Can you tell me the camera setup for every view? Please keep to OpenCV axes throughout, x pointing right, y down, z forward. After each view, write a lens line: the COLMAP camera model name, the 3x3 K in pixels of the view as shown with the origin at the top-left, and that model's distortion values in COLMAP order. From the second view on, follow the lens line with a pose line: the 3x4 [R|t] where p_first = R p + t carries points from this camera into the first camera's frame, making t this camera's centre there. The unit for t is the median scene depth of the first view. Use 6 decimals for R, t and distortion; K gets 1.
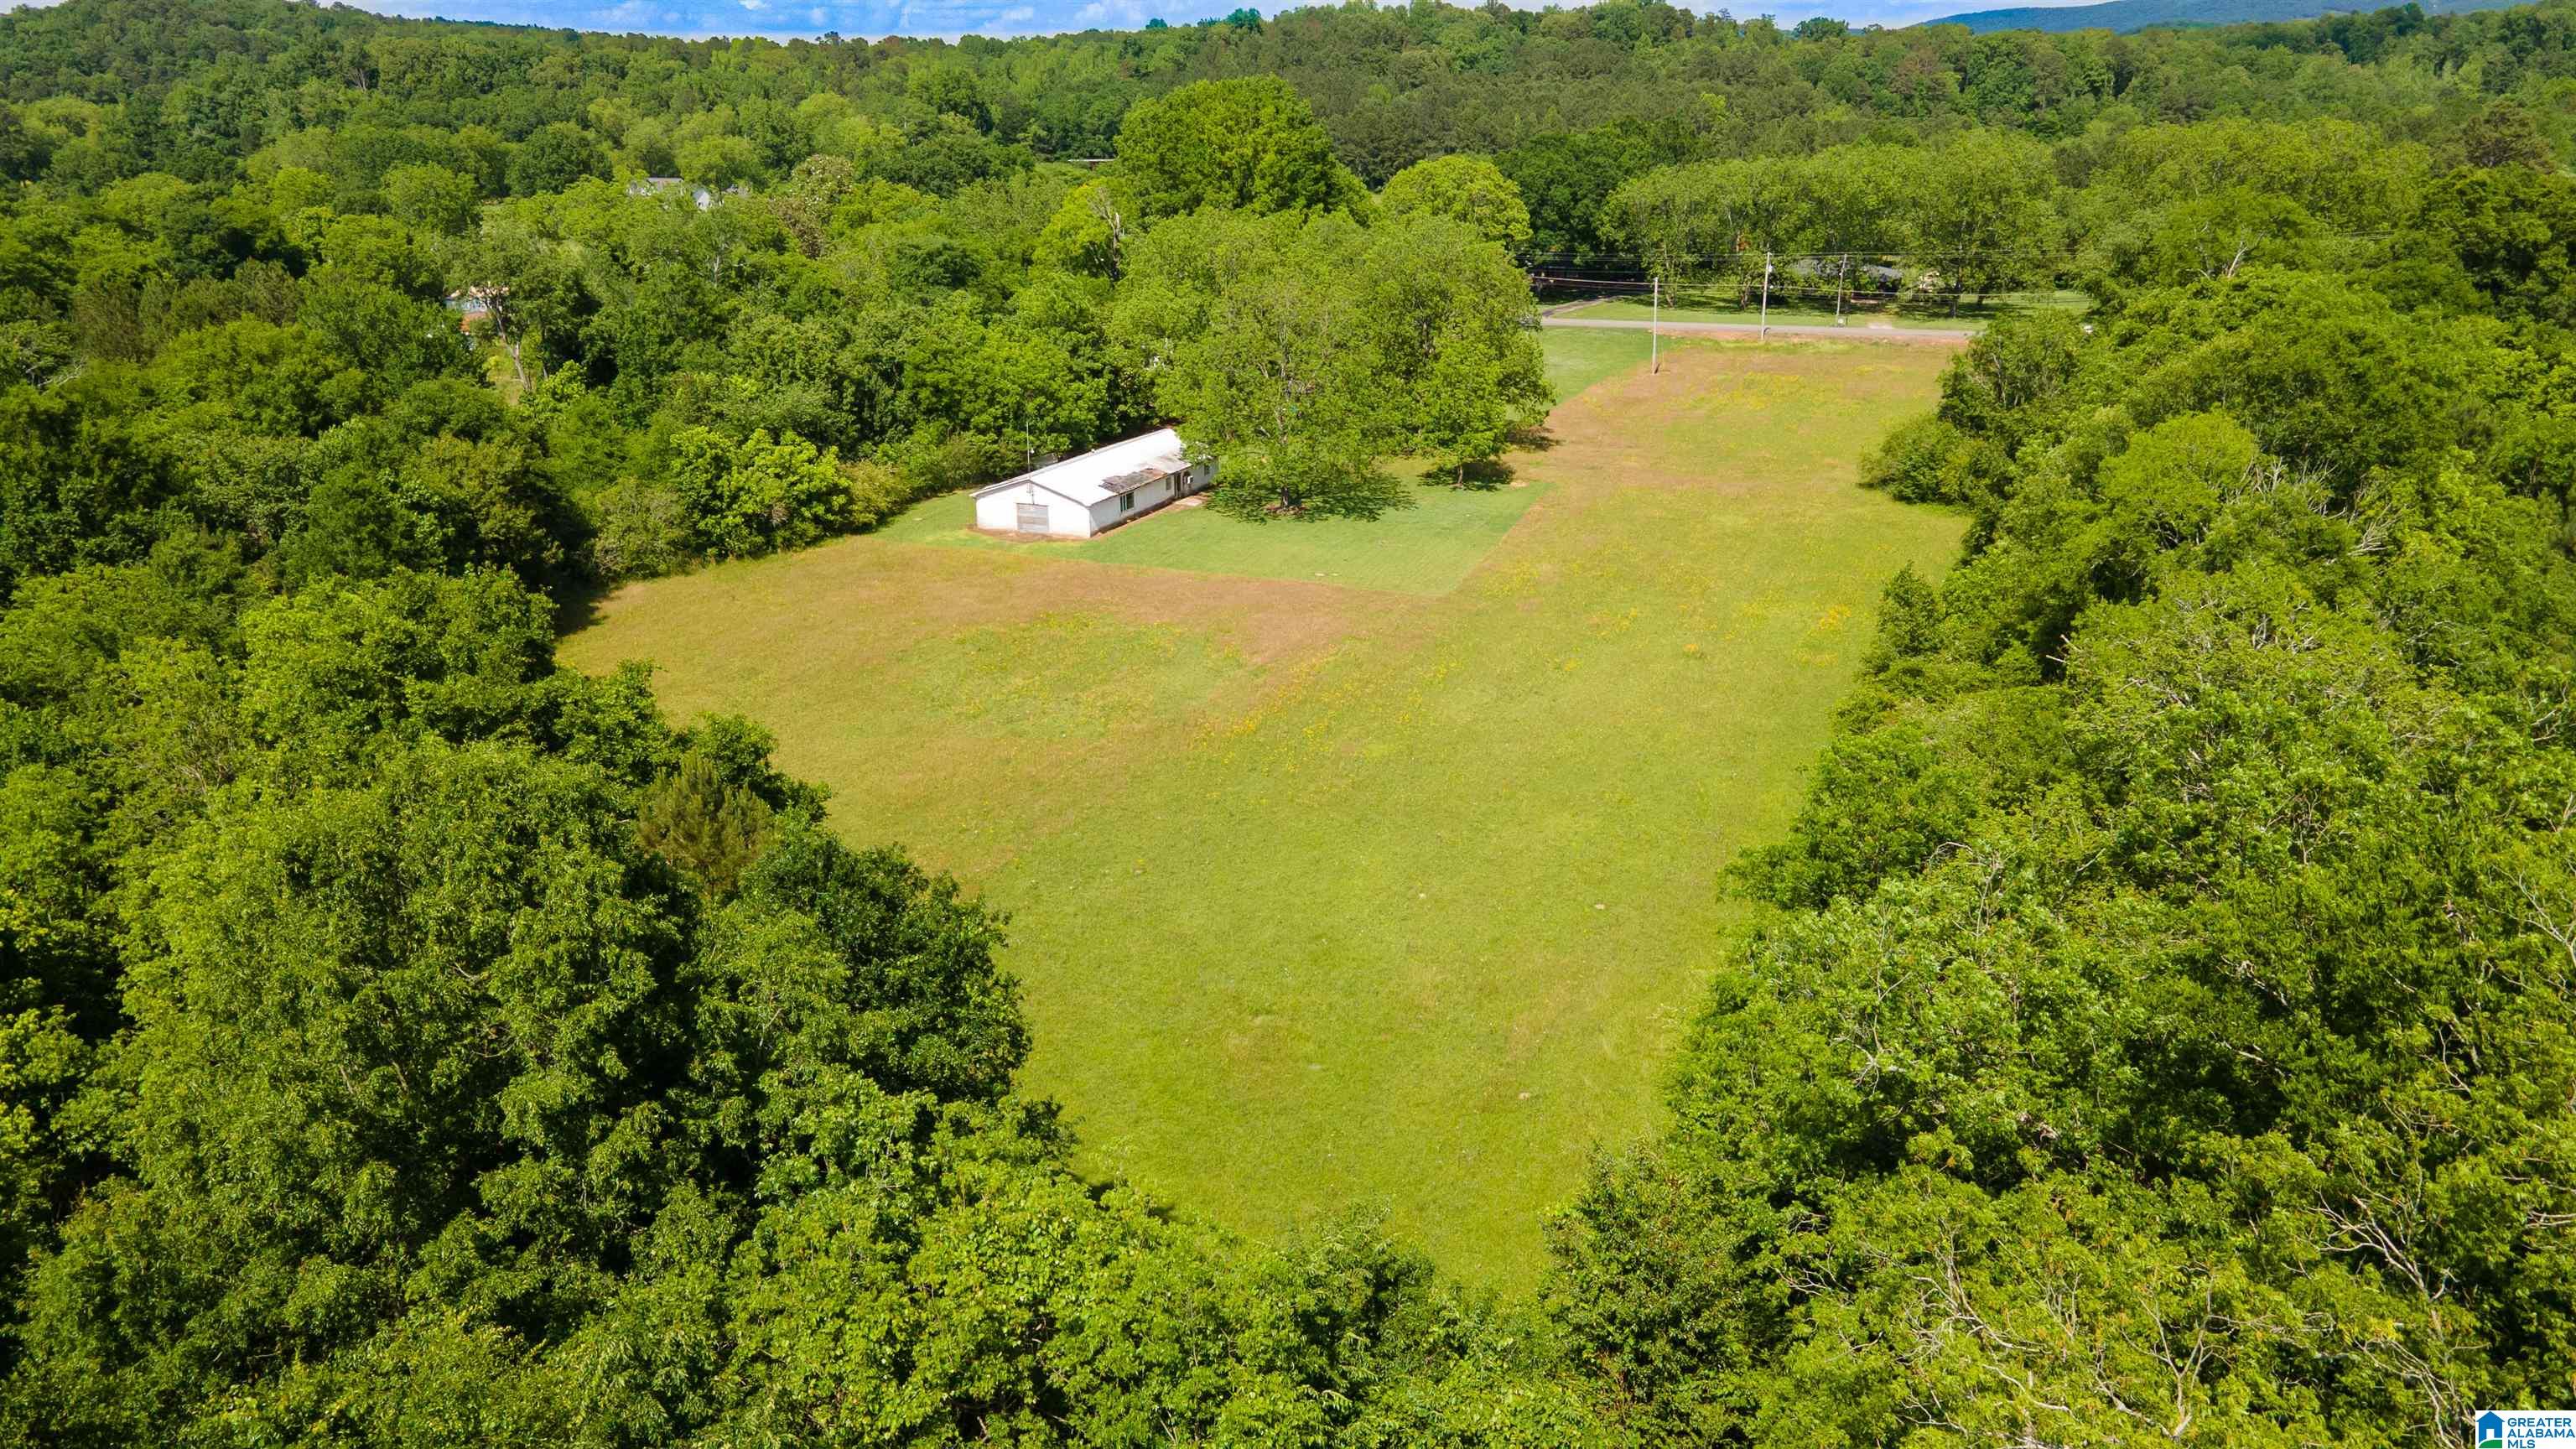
lens RADIAL K [[1874.9, 0, 1273.8], [0, 1874.9, 716.0], [0, 0, 1]] dist [0.002591, 0.087847]
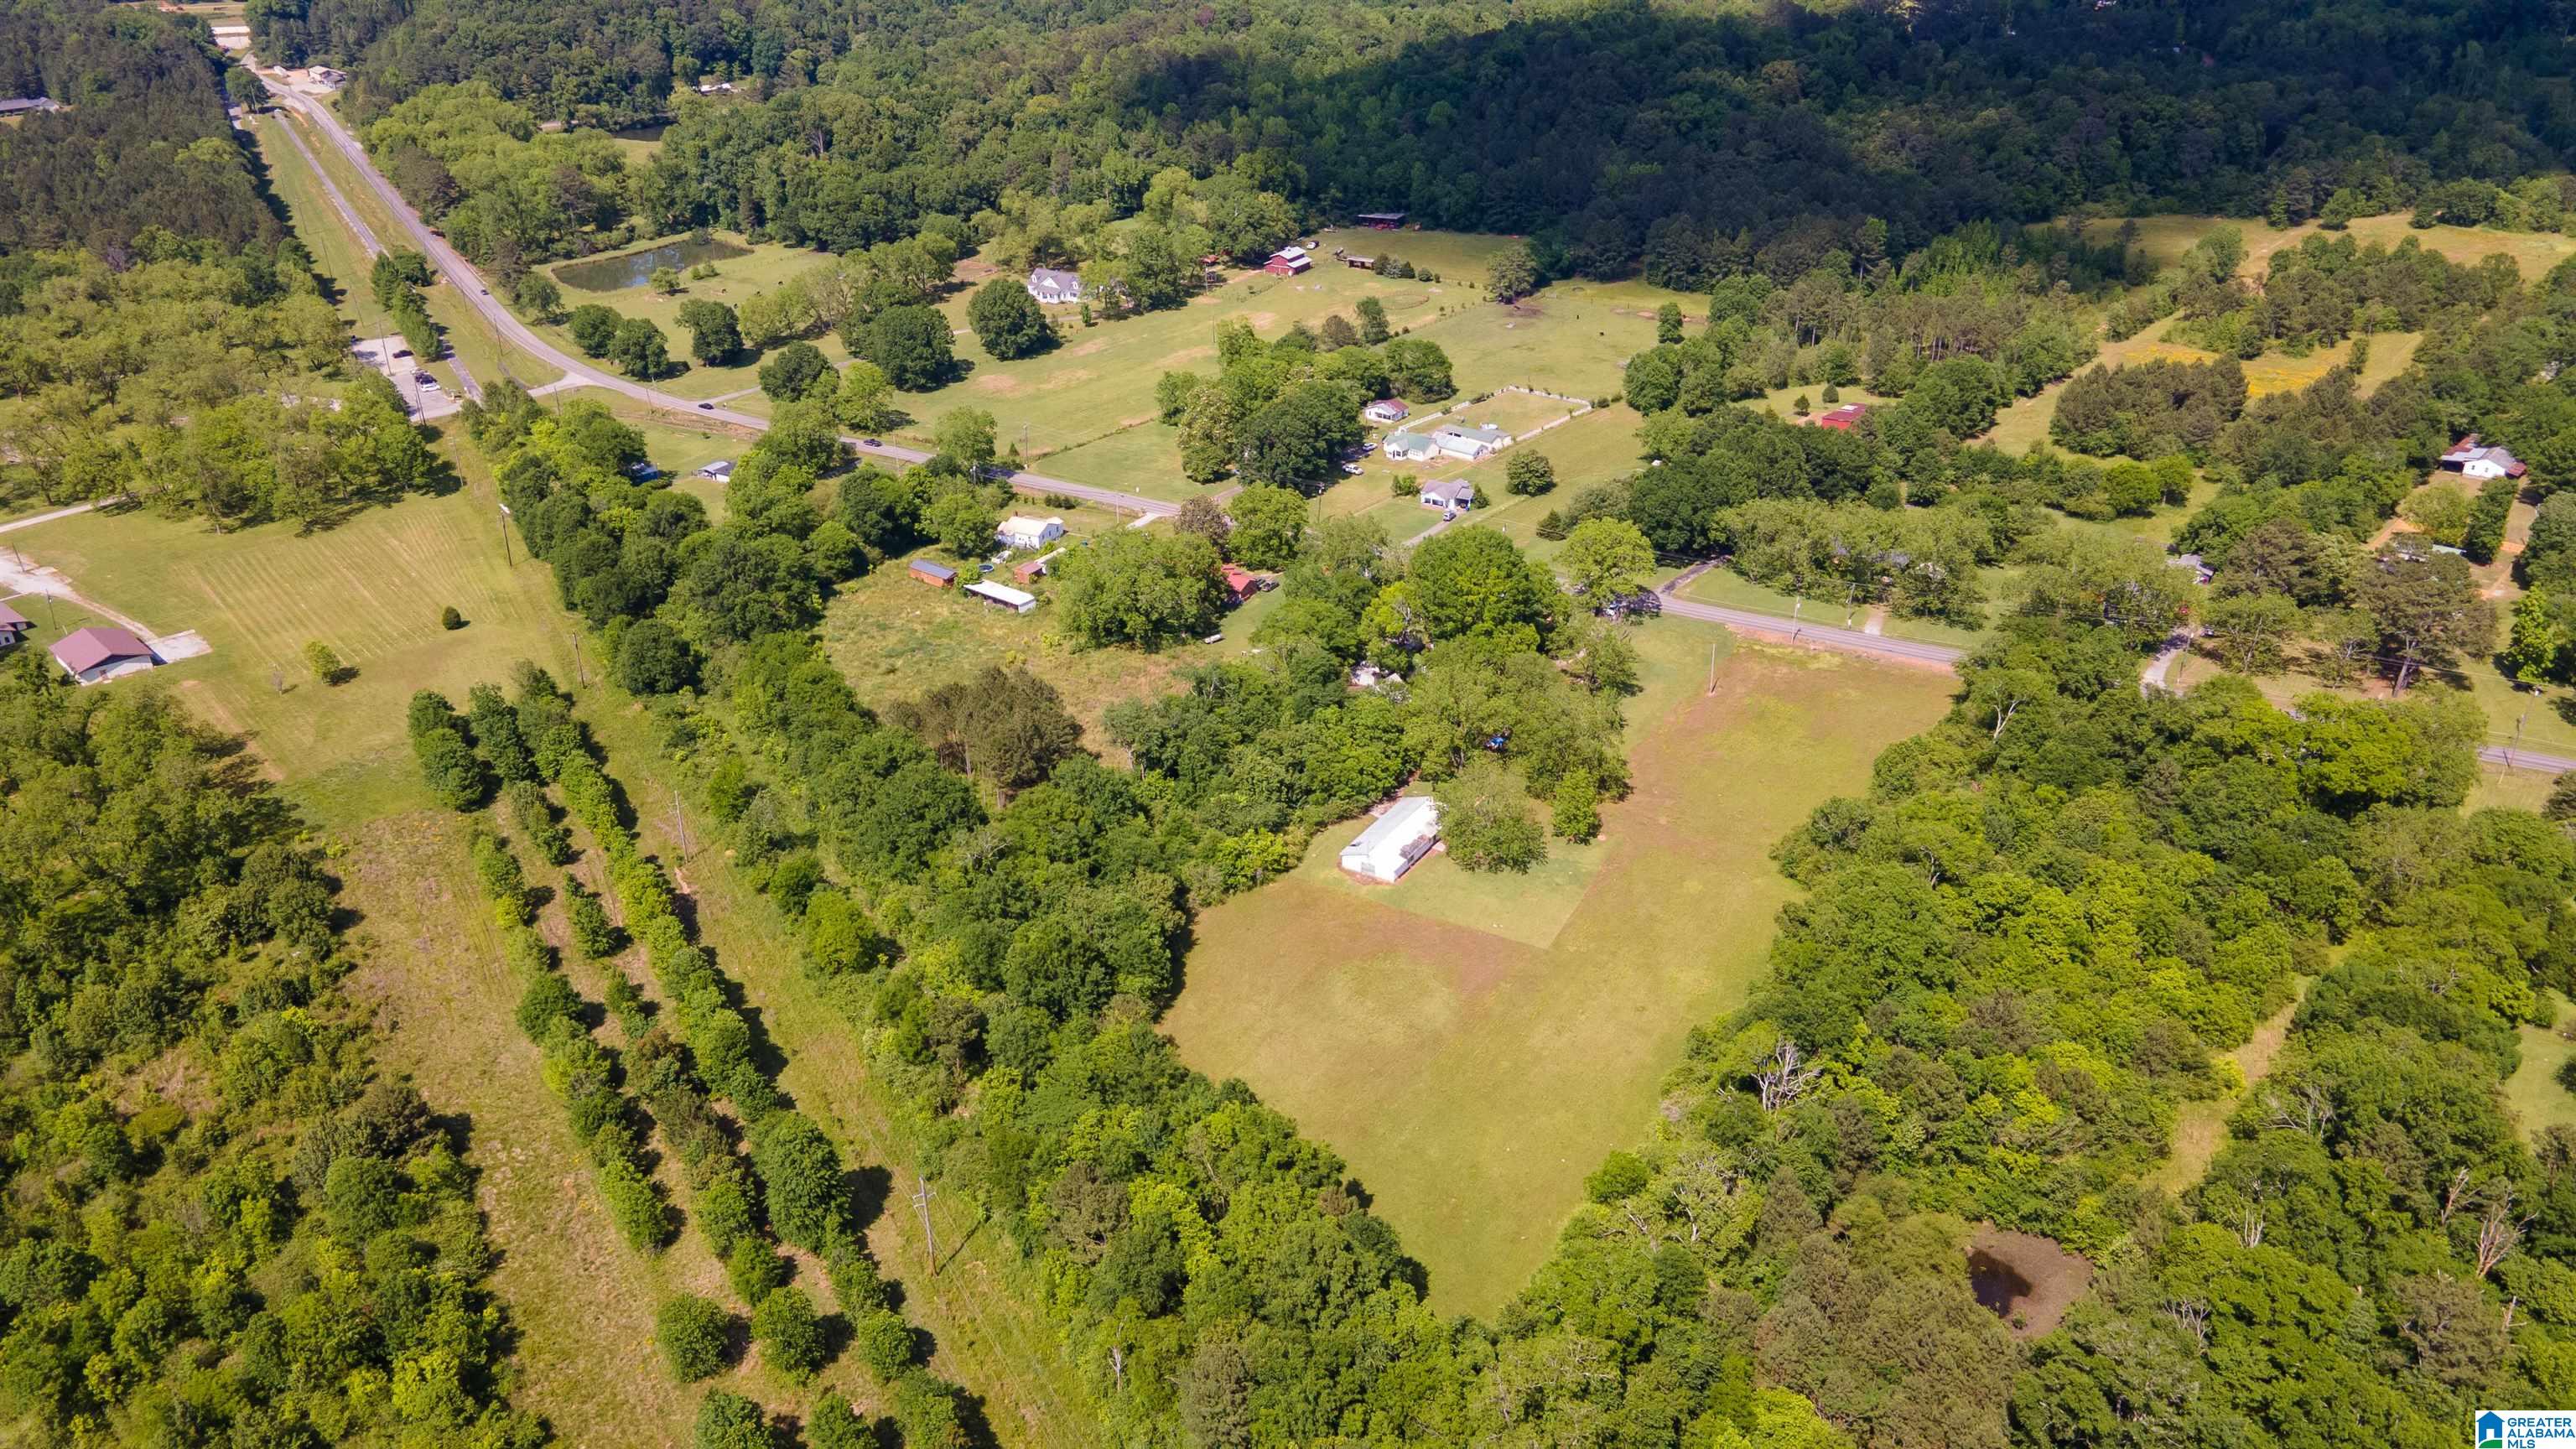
lens RADIAL K [[1903.1, 0, 1271.9], [0, 1903.1, 724.1], [0, 0, 1]] dist [-0.001639, 0.091324]
pose [[0.991384, 0.062636, -0.115038, 0.004828], [-0.043607, 0.985983, 0.161048, -0.575107], [0.123512, -0.154644, 0.980219, -1.077994]]
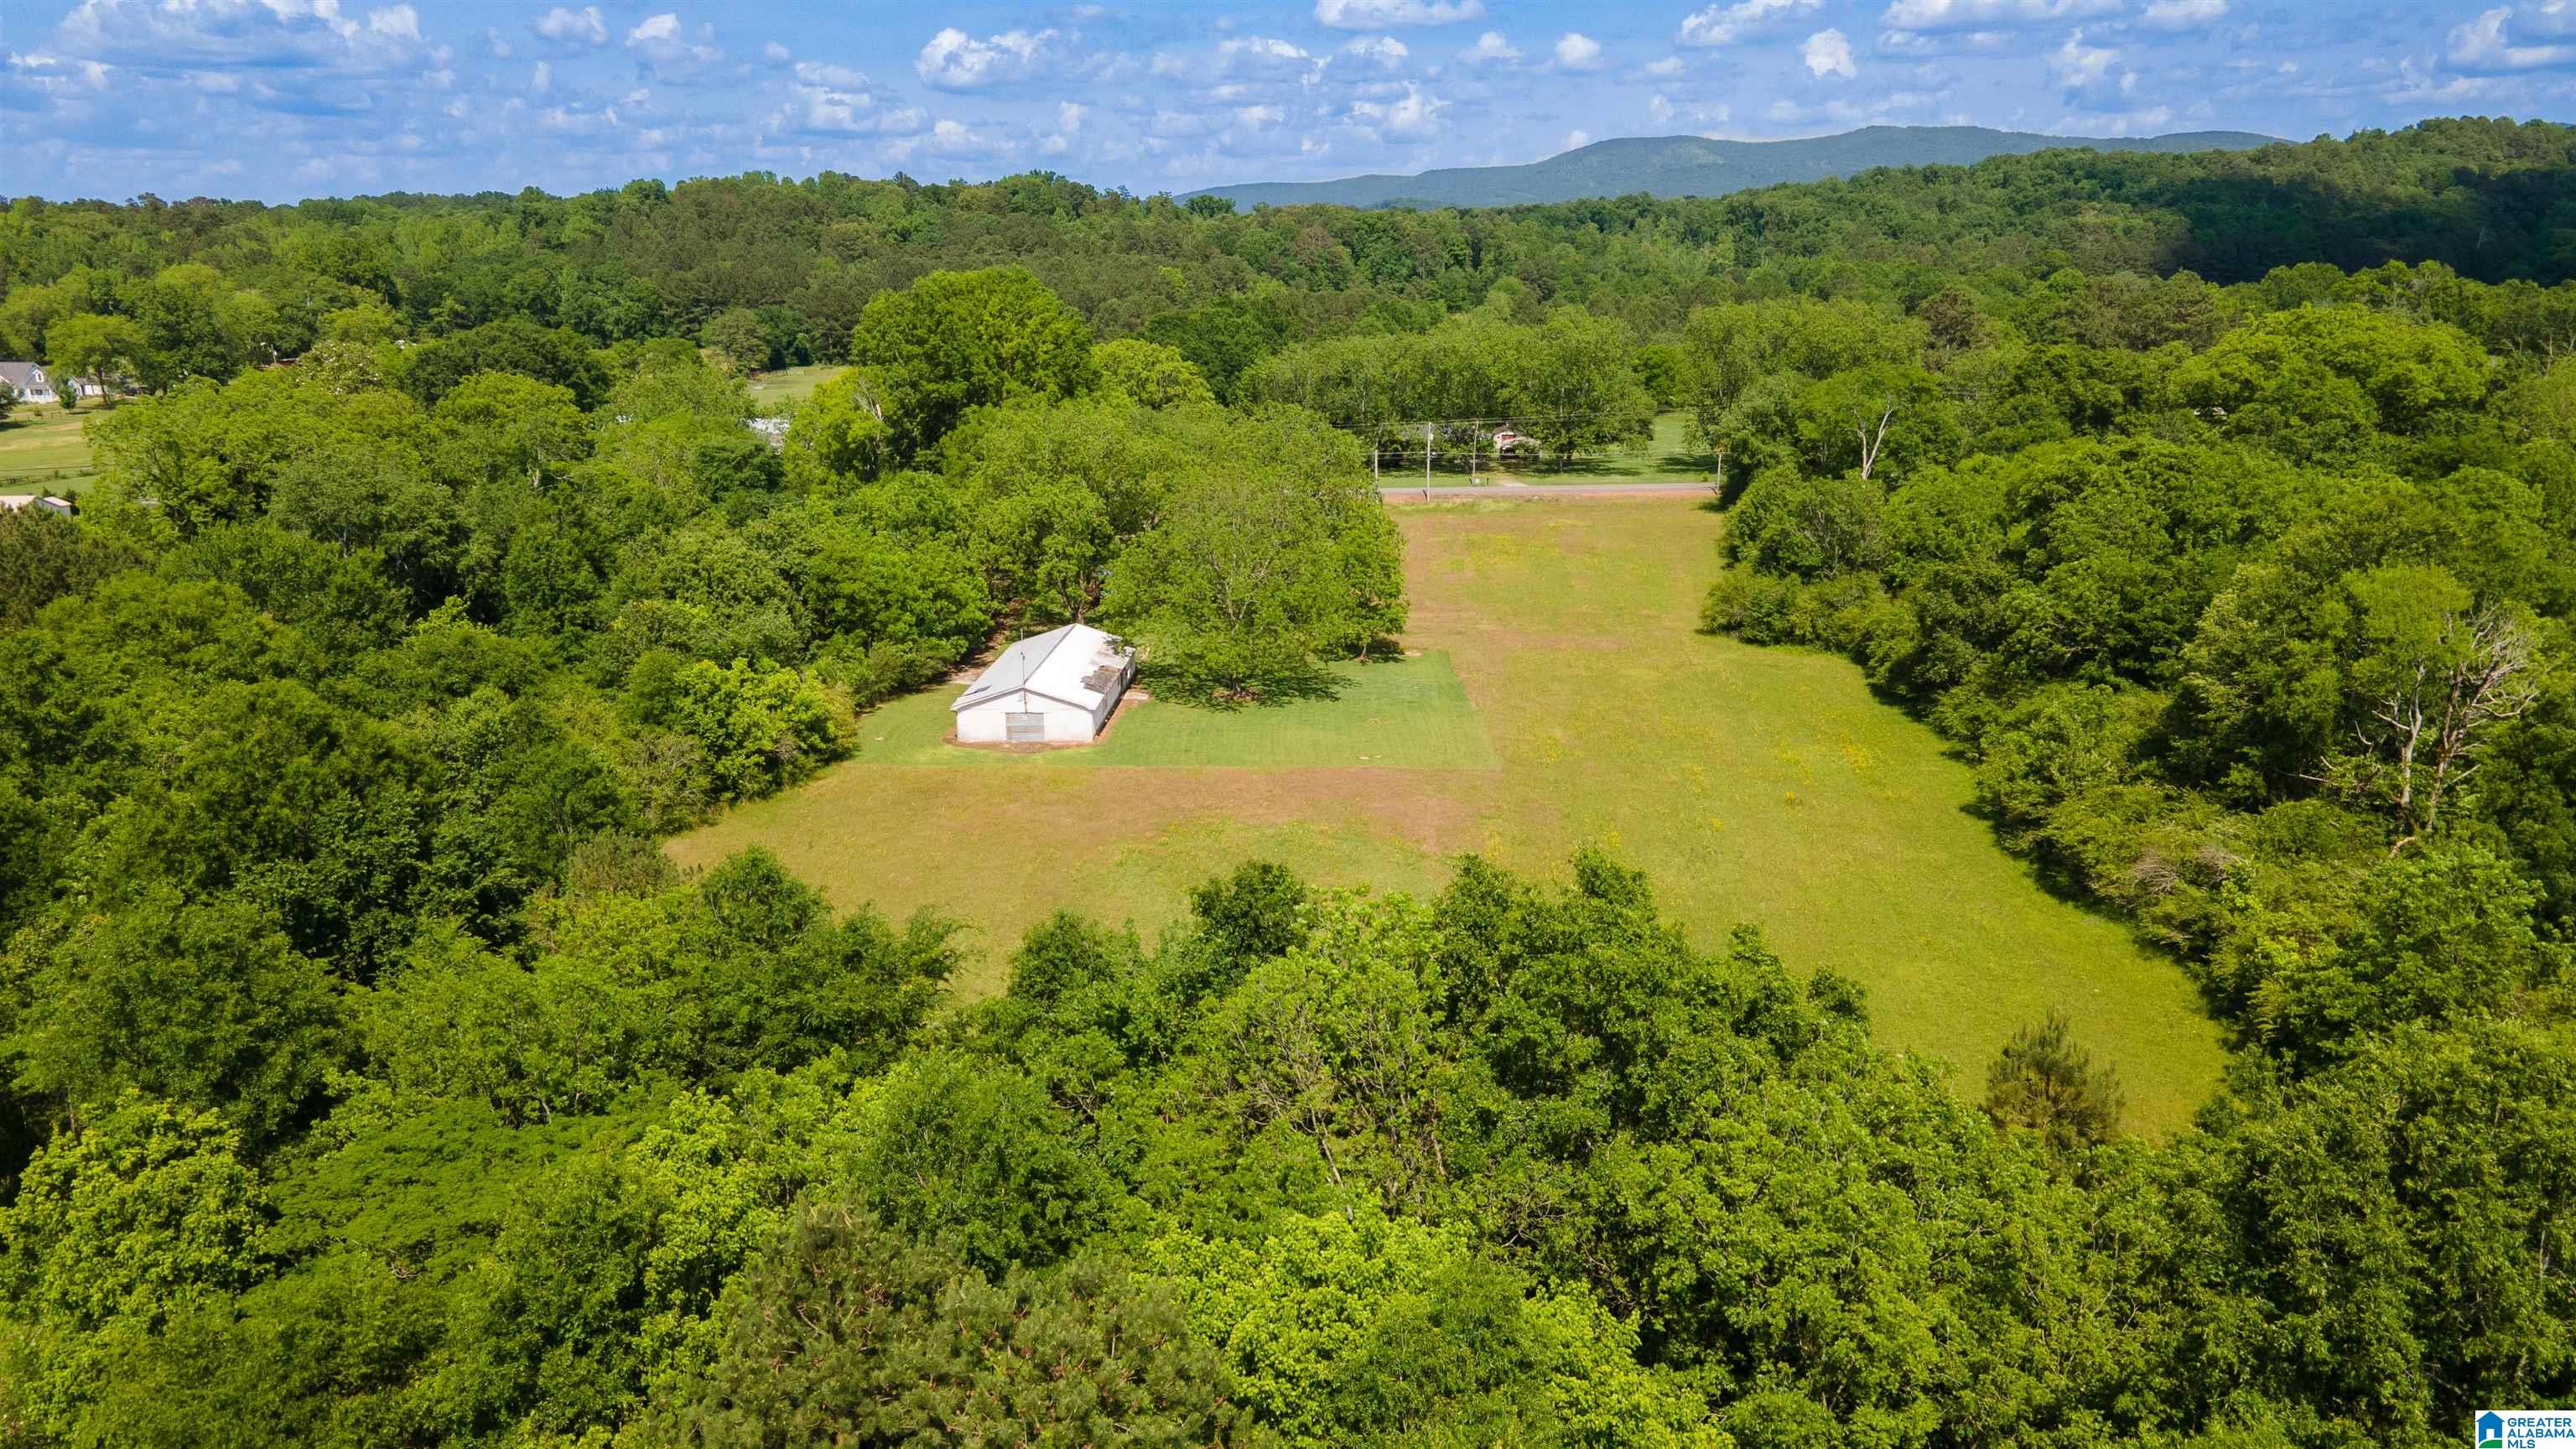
lens RADIAL K [[1874.9, 0, 1273.8], [0, 1874.9, 716.0], [0, 0, 1]] dist [0.002591, 0.087847]
pose [[0.939293, -0.085330, 0.332335, -0.299946], [0.111706, 0.991864, -0.061050, -0.035200], [-0.324422, 0.094468, 0.941183, 0.048840]]
